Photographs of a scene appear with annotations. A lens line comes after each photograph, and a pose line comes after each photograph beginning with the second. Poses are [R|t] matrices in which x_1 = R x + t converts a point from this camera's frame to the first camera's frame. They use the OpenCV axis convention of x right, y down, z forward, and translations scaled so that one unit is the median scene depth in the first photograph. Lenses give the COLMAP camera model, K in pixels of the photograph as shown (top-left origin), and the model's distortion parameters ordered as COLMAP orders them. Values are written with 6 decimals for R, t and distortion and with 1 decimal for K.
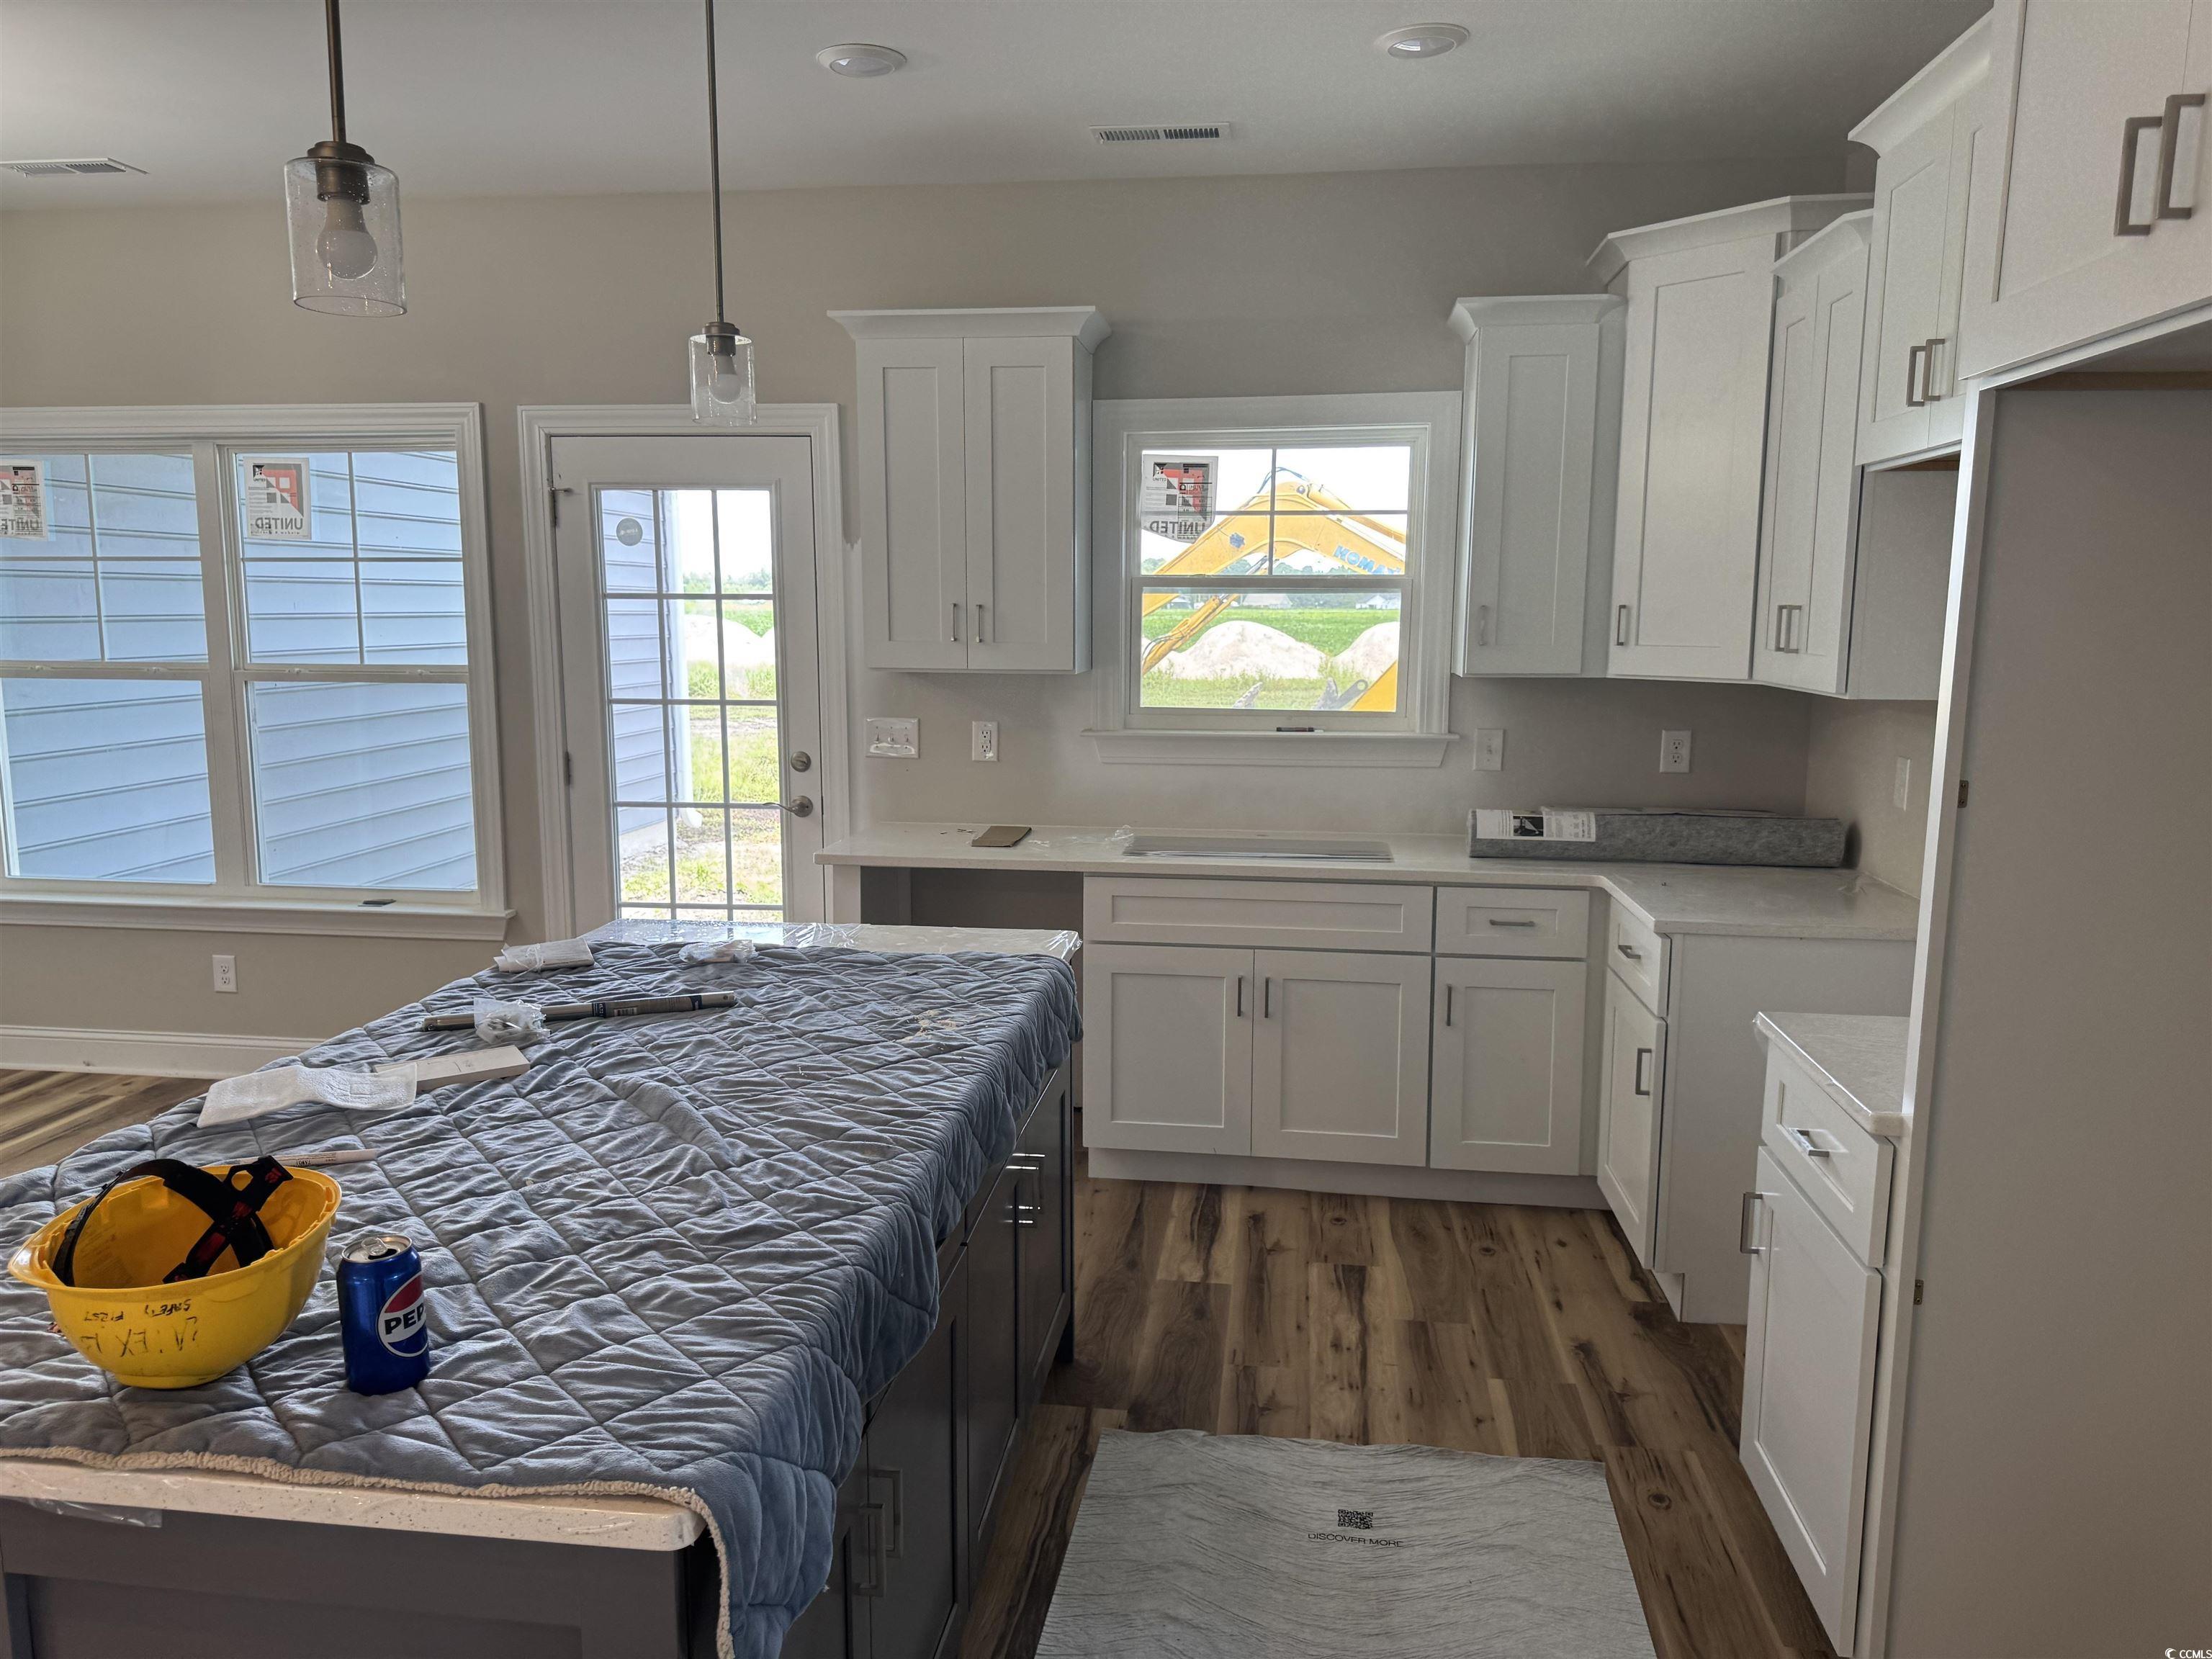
lens RADIAL K [[1551.3, 0, 1106.0], [0, 1551.3, 829.5], [0, 0, 1]] dist [0.116289, -0.148273]
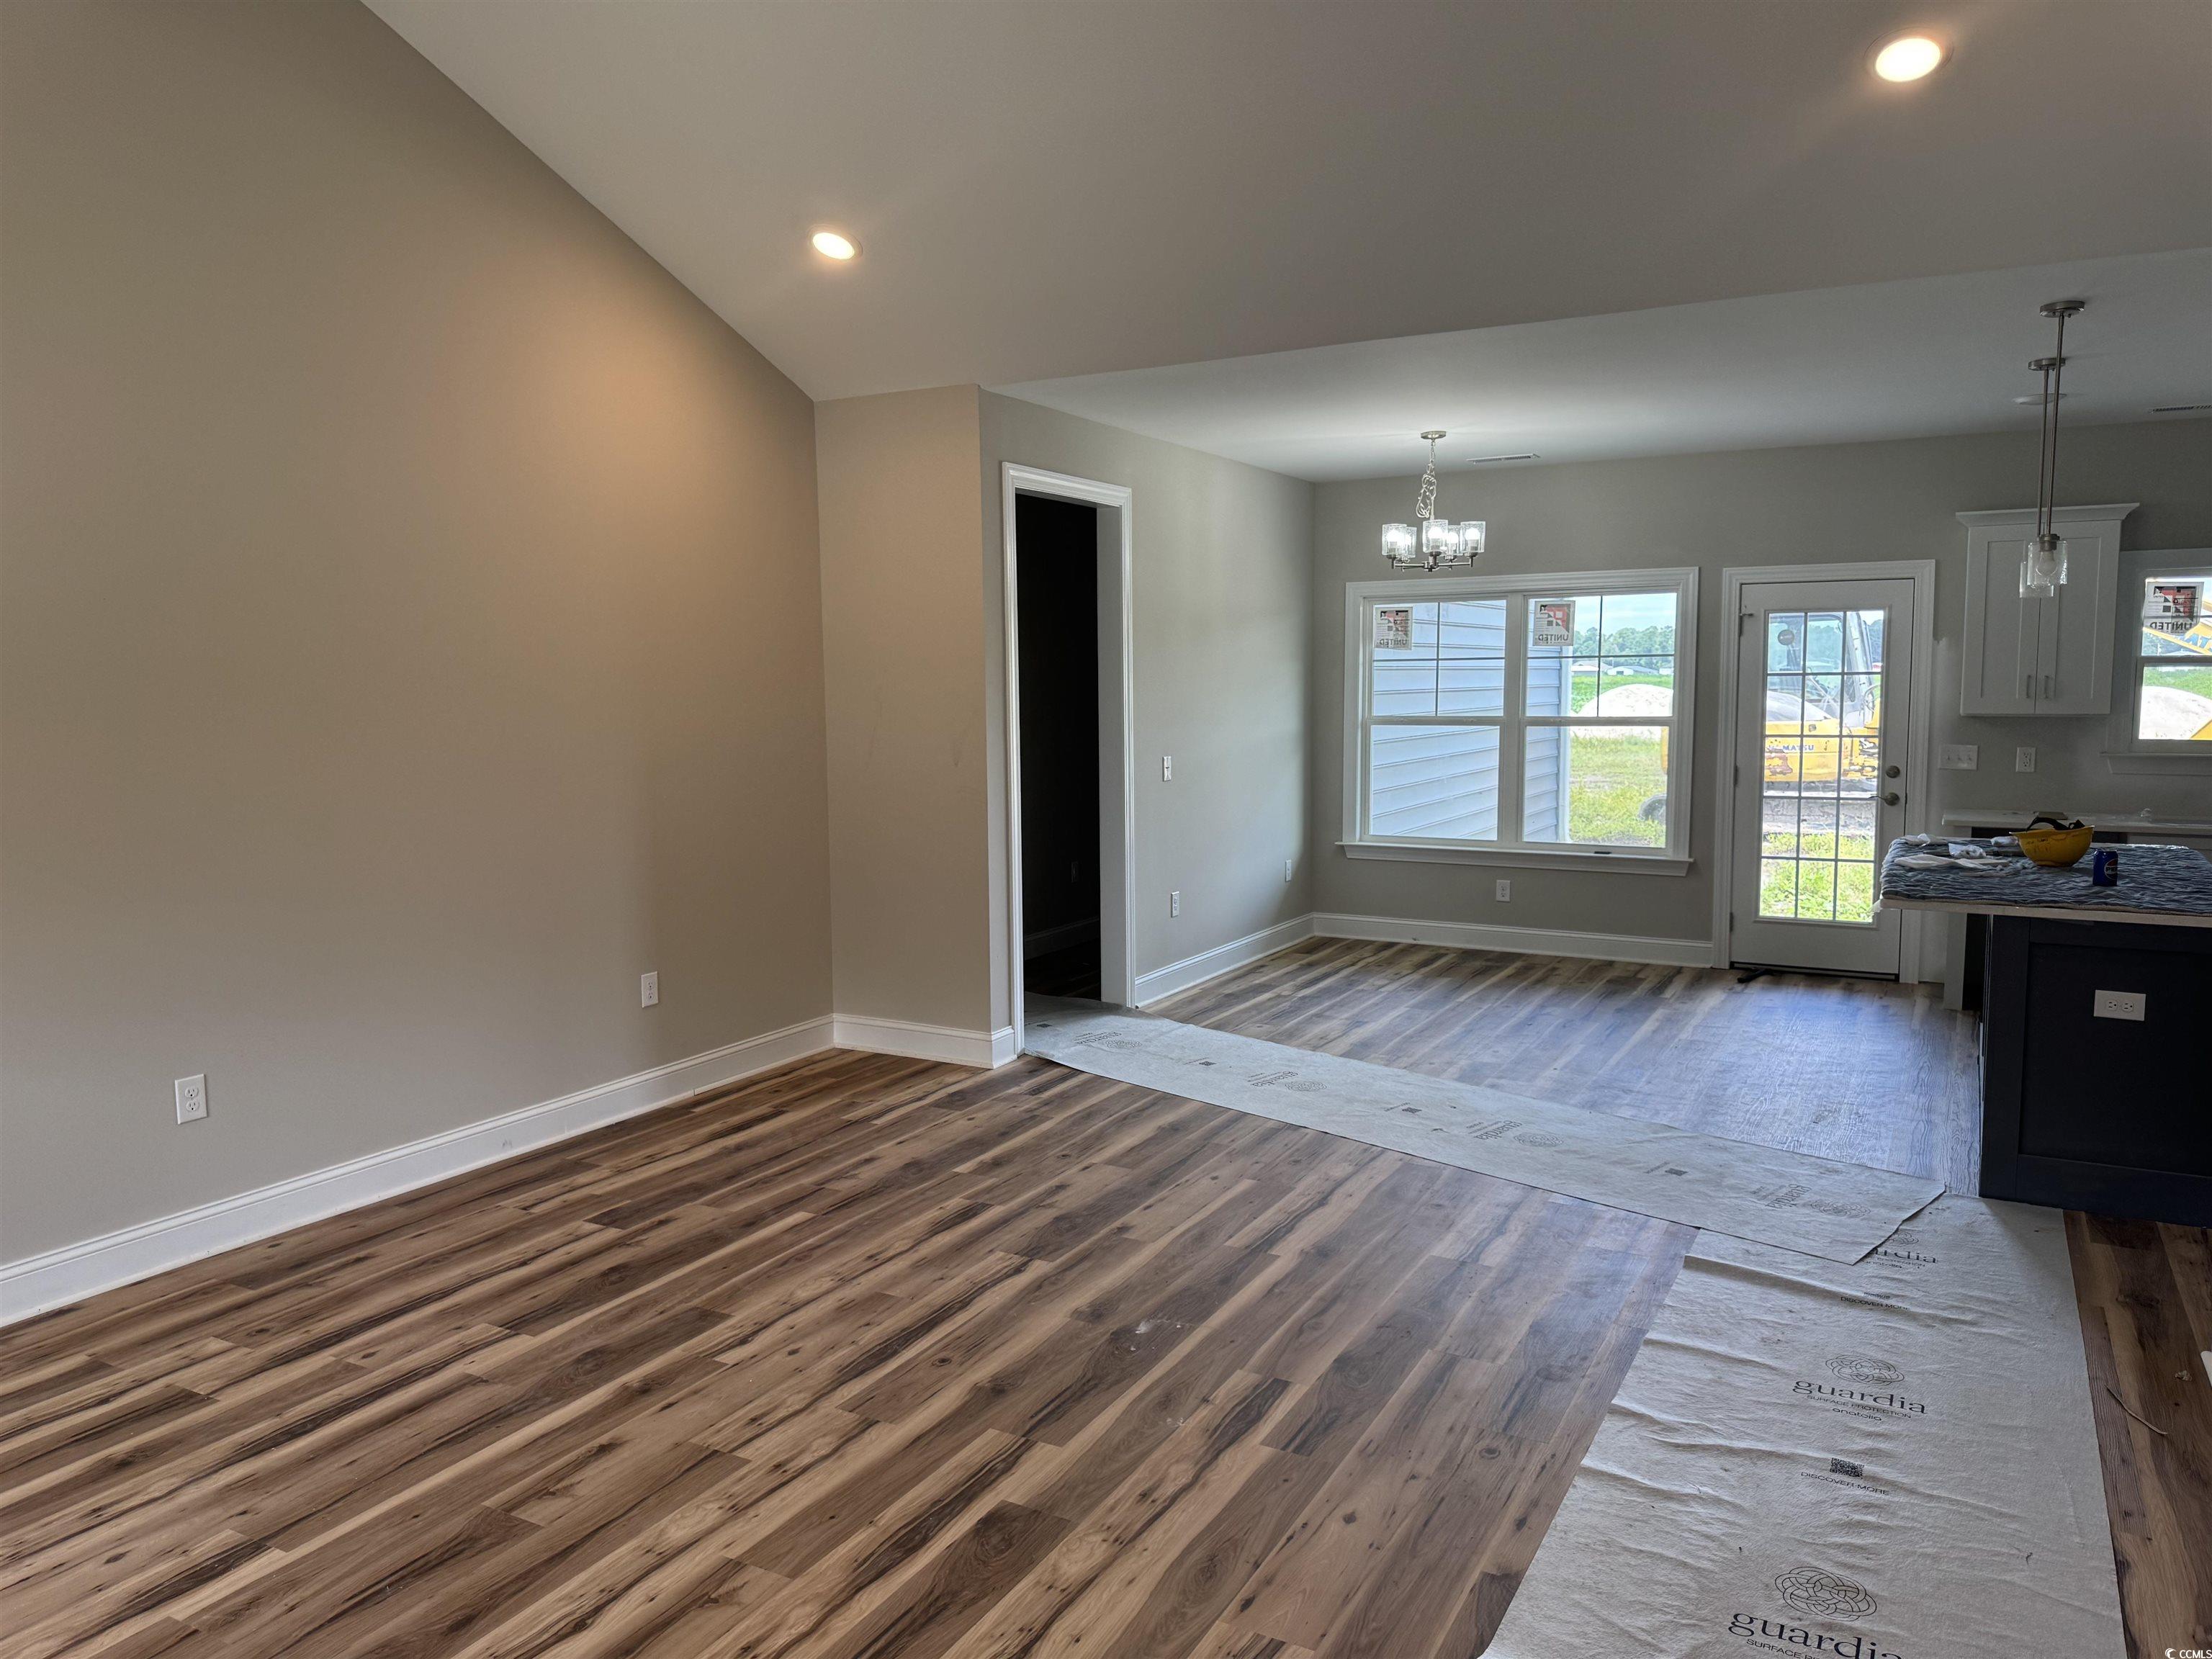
lens RADIAL K [[1551.3, 0, 1106.0], [0, 1551.3, 829.5], [0, 0, 1]] dist [0.116289, -0.148273]
pose [[0.929831, 0.027151, -0.366983, -0.433122], [-0.042918, 0.998470, -0.034873, 0.136704], [0.365475, 0.048176, 0.929574, -1.049842]]
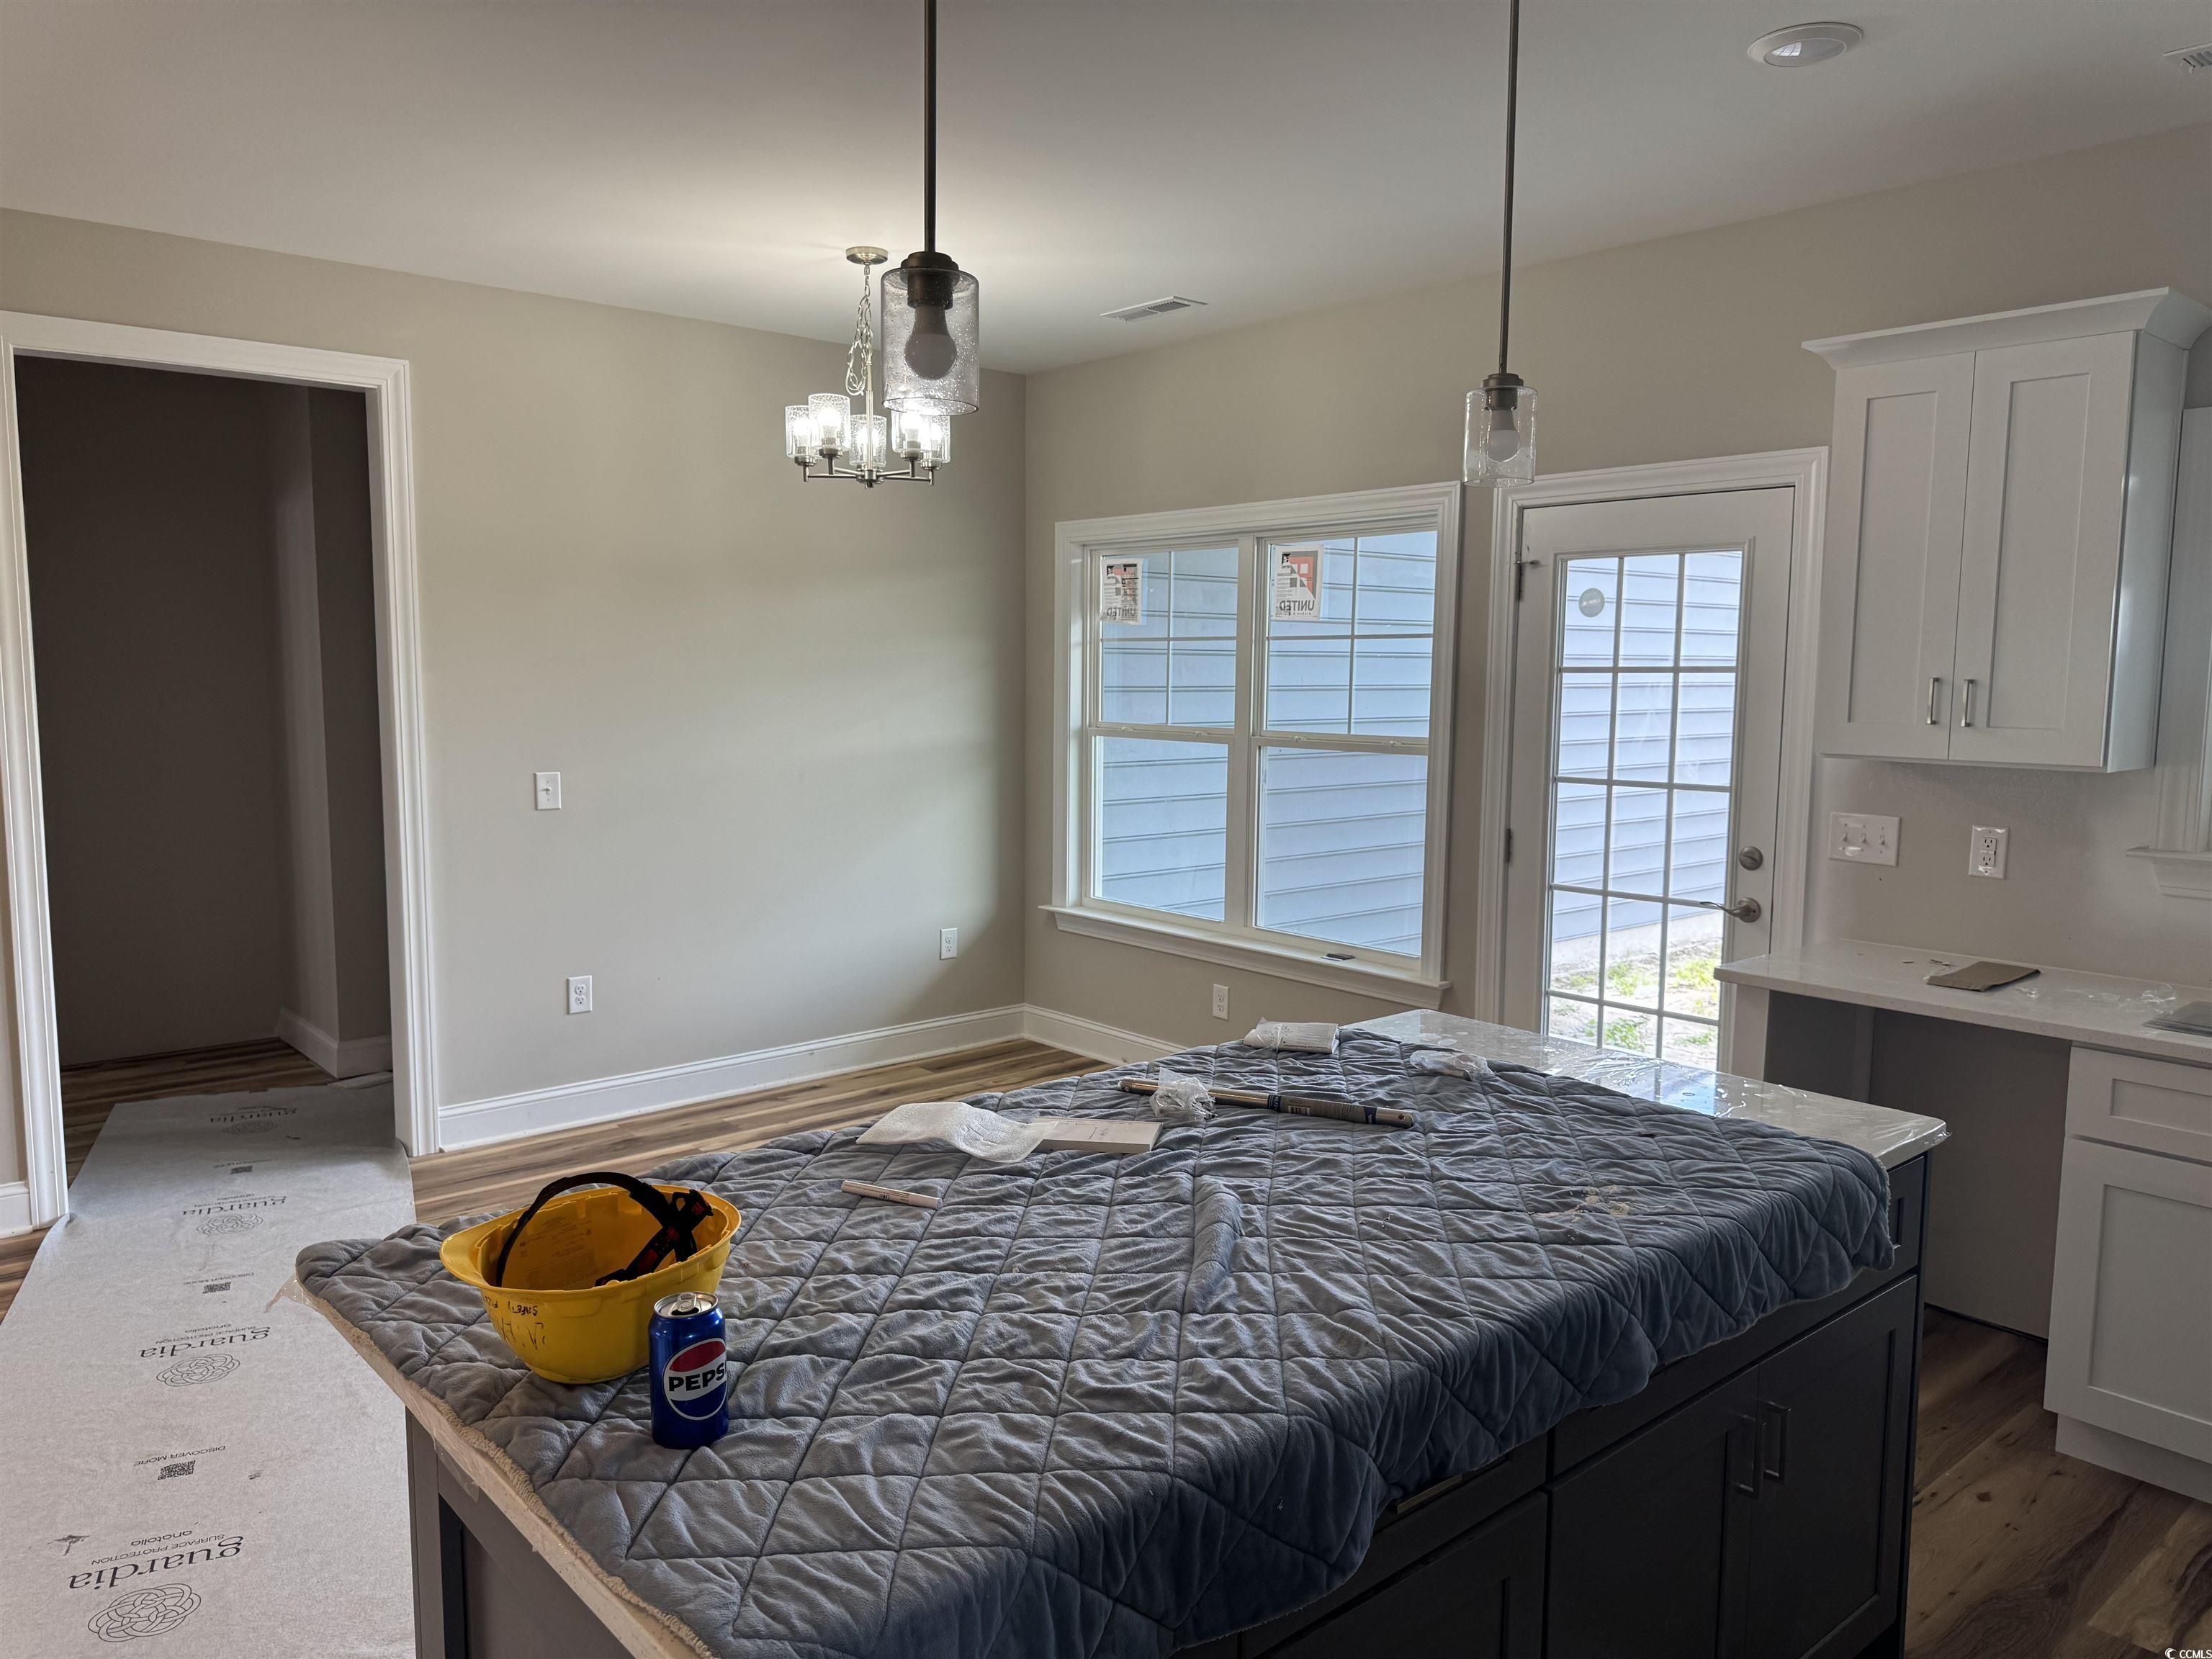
lens RADIAL K [[1551.3, 0, 1106.0], [0, 1551.3, 829.5], [0, 0, 1]] dist [0.116289, -0.148273]
pose [[0.747323, 0.073771, -0.660353, 0.140052], [-0.102029, 0.994772, -0.004336, -0.023845], [0.656580, 0.070616, 0.750943, 0.131983]]
